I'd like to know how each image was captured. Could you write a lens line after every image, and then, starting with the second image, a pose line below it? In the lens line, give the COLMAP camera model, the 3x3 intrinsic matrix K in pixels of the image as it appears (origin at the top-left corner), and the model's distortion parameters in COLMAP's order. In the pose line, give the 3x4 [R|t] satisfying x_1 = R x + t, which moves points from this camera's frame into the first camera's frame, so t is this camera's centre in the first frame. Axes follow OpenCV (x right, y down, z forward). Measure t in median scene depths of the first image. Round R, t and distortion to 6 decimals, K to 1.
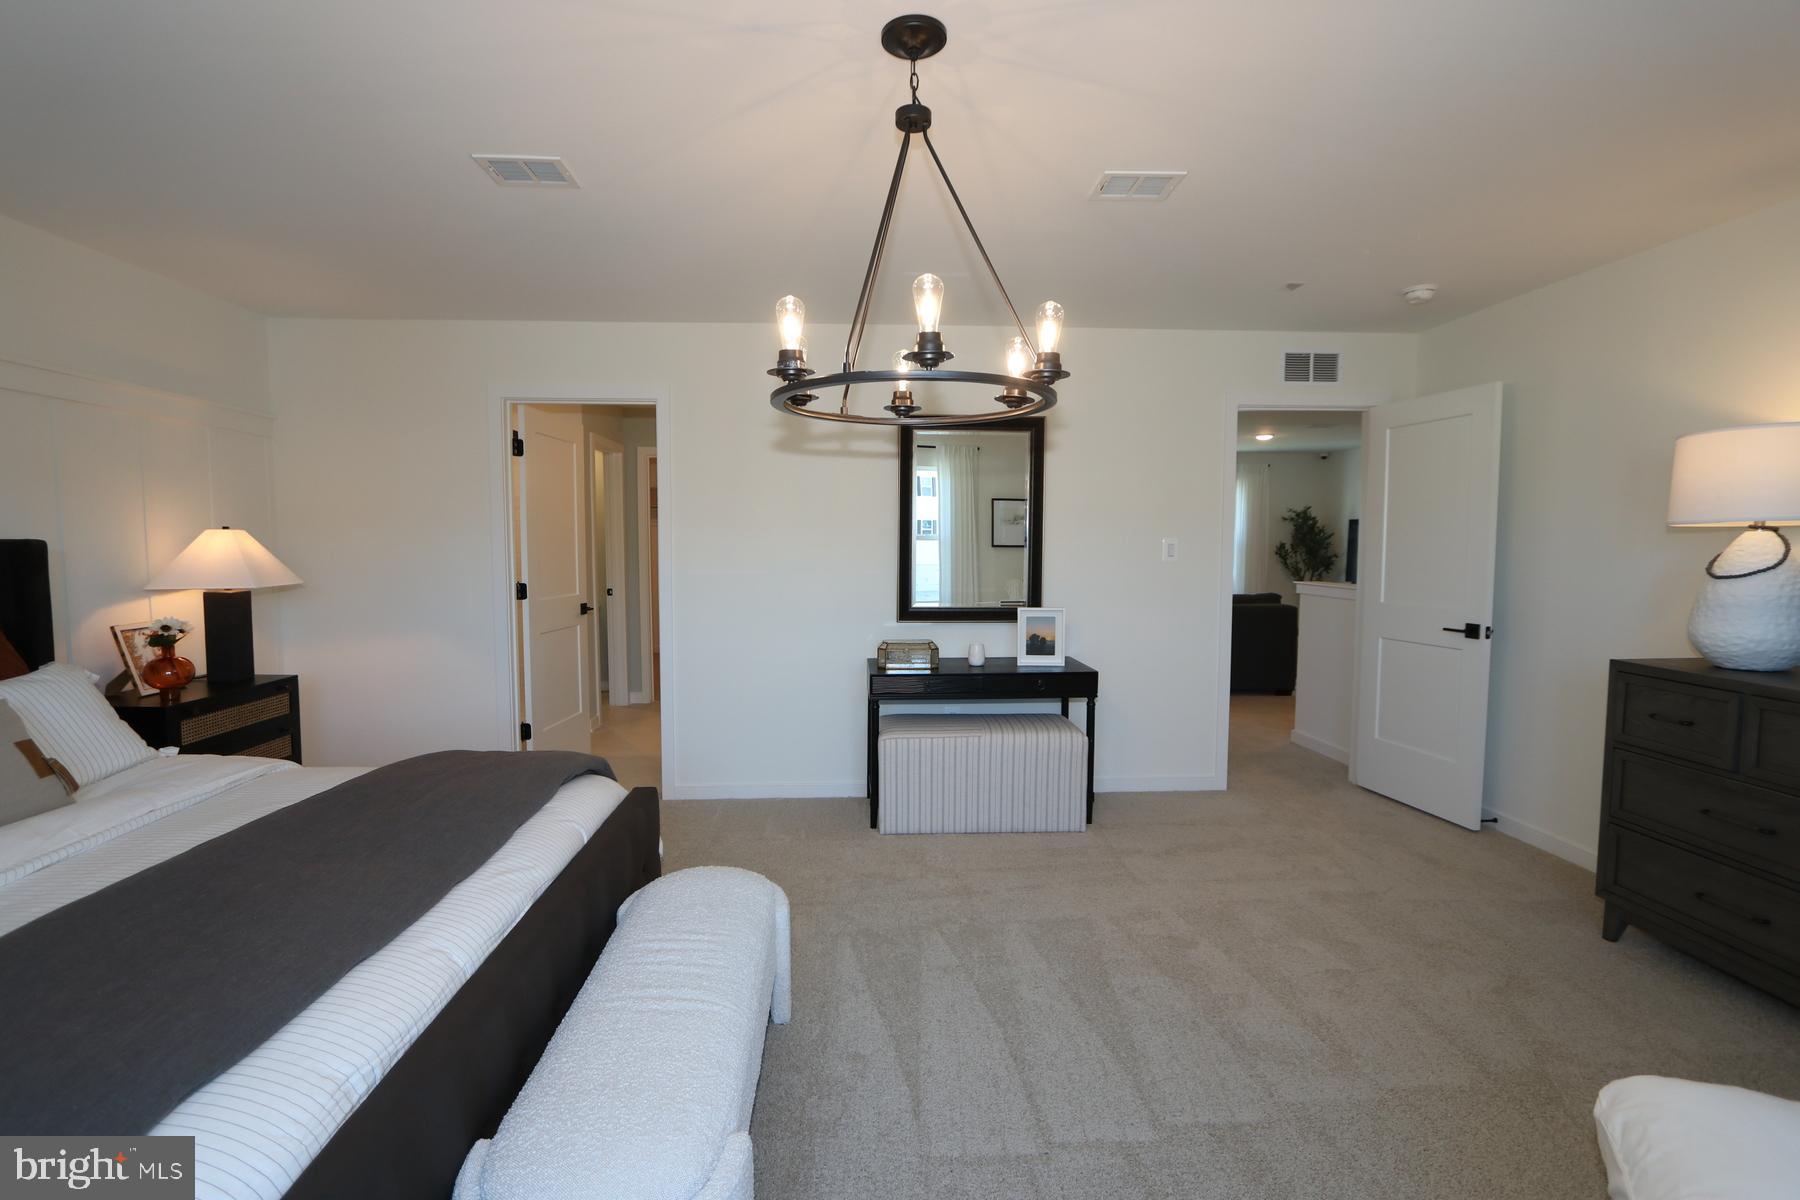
lens RADIAL K [[840.9, 0, 890.0], [0, 840.9, 604.1], [0, 0, 1]] dist [-0.010266, 0.000216]
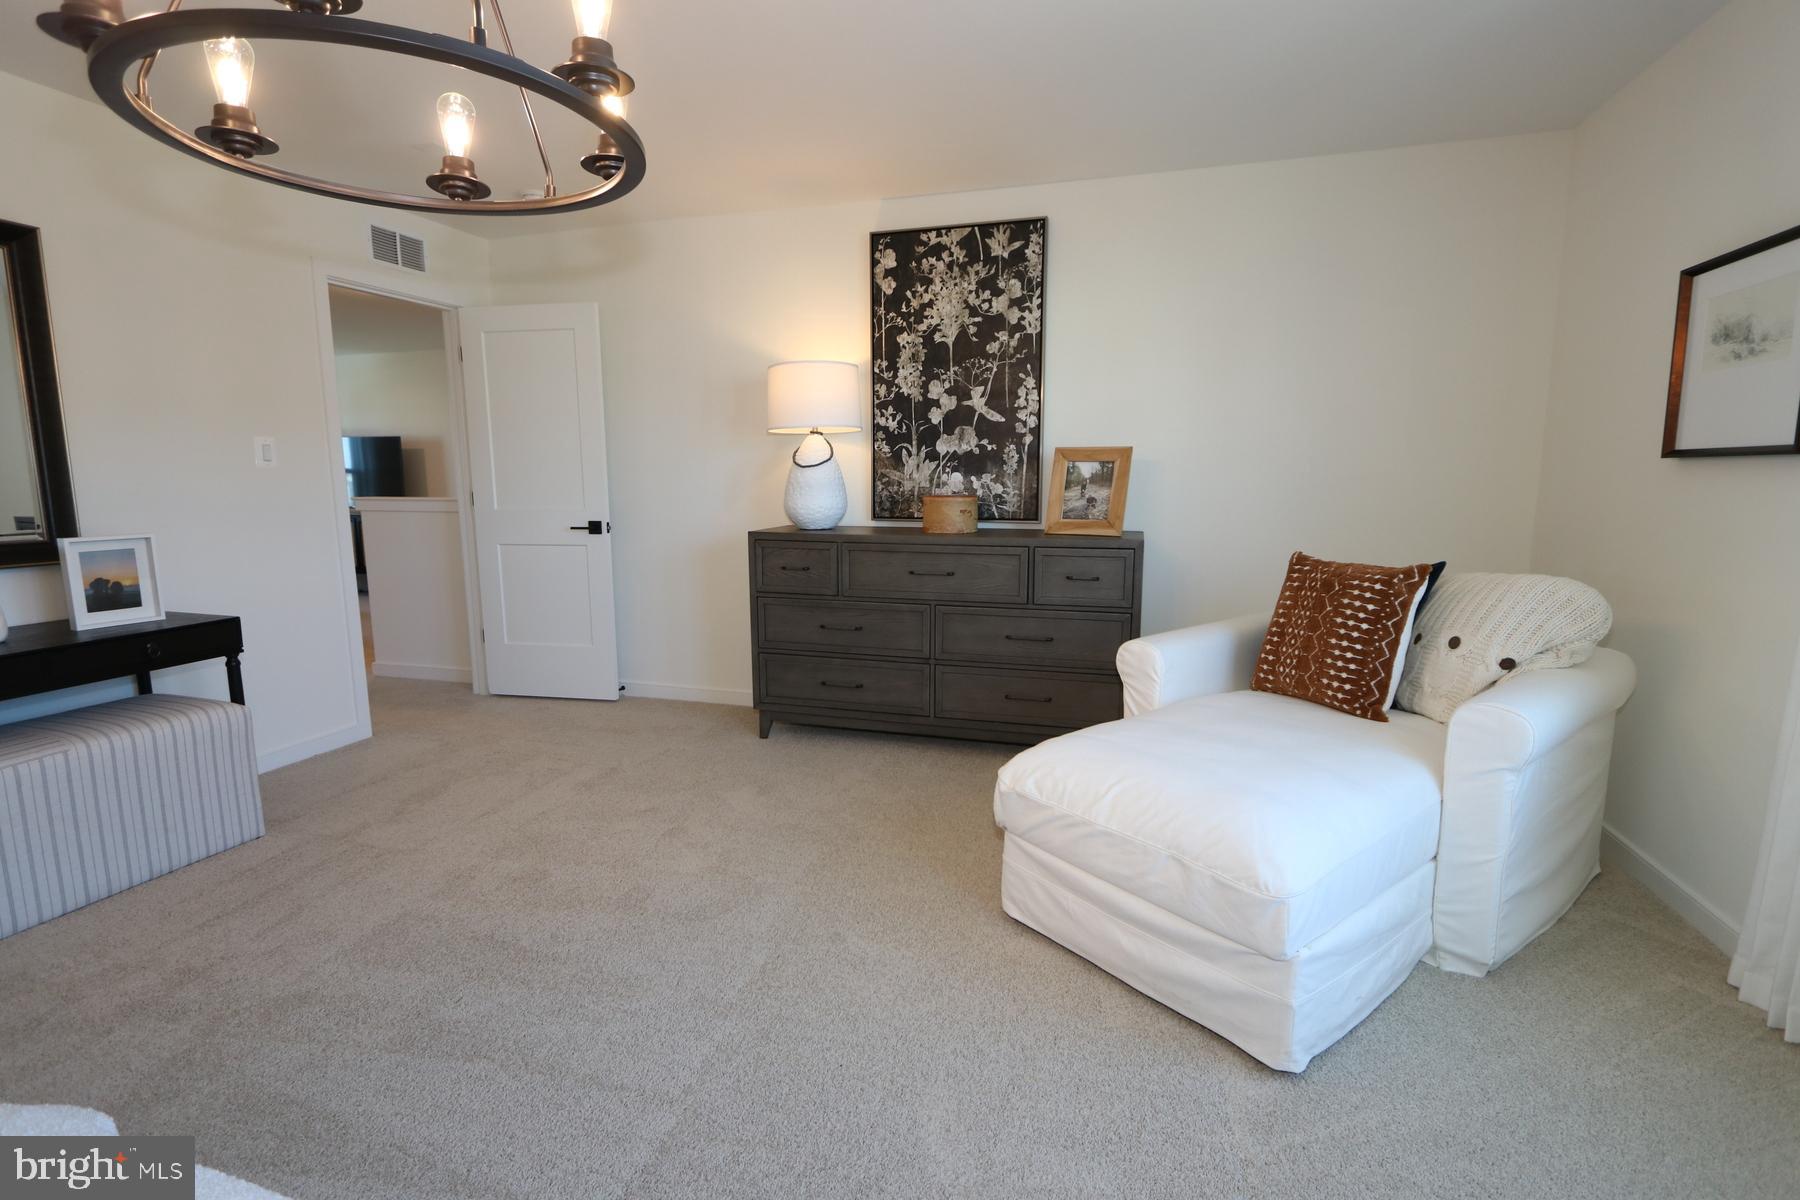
lens RADIAL K [[840.9, 0, 896.3], [0, 840.9, 599.2], [0, 0, 1]] dist [-0.010266, 0.000216]
pose [[0.346635, -0.139881, 0.927511, -0.201589], [0.072394, 0.989858, 0.122228, 0.017297], [-0.935202, 0.024778, 0.353246, 0.203095]]
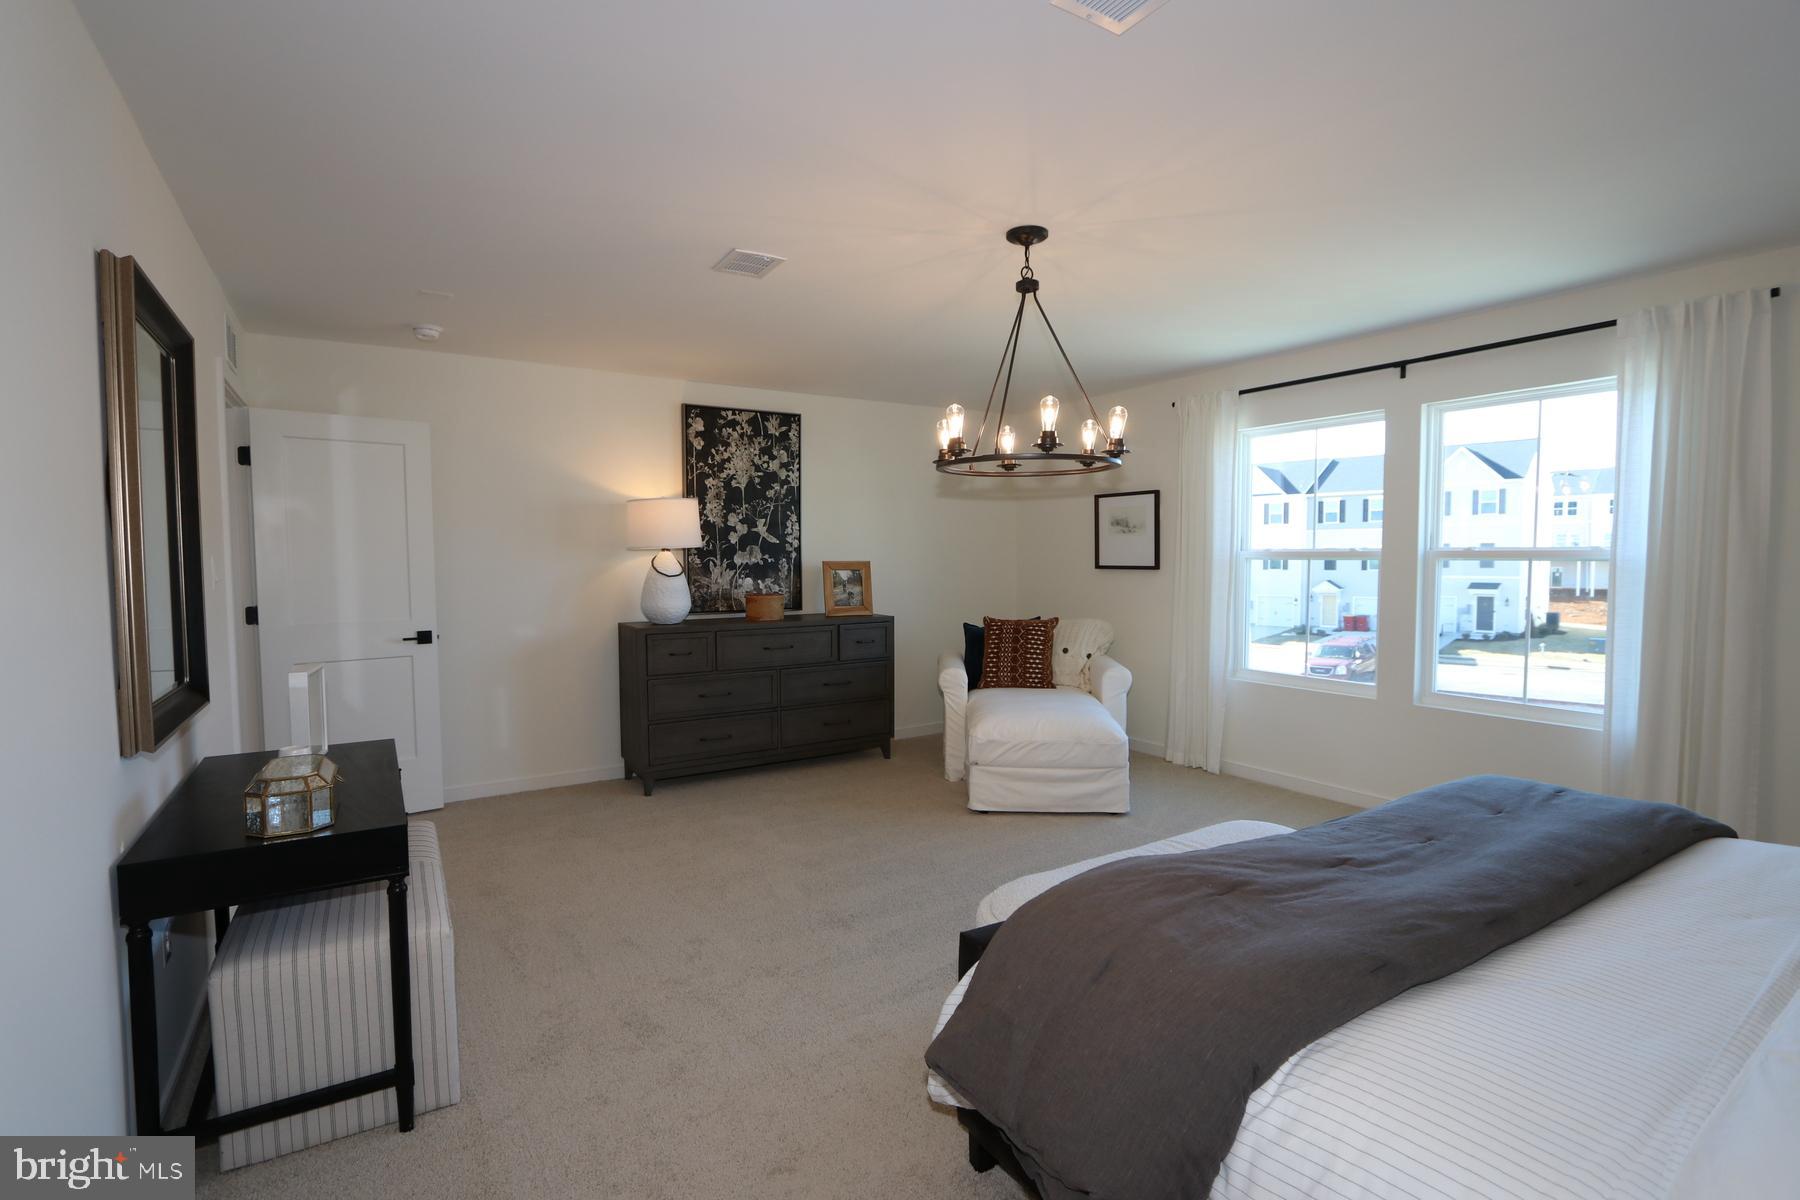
lens RADIAL K [[840.9, 0, 888.3], [0, 840.9, 599.9], [0, 0, 1]] dist [-0.010266, 0.000216]
pose [[-0.480386, -0.043596, 0.875973, -0.545377], [0.070272, 0.993640, 0.087989, -0.066968], [-0.874238, 0.103825, -0.474267, 0.886617]]
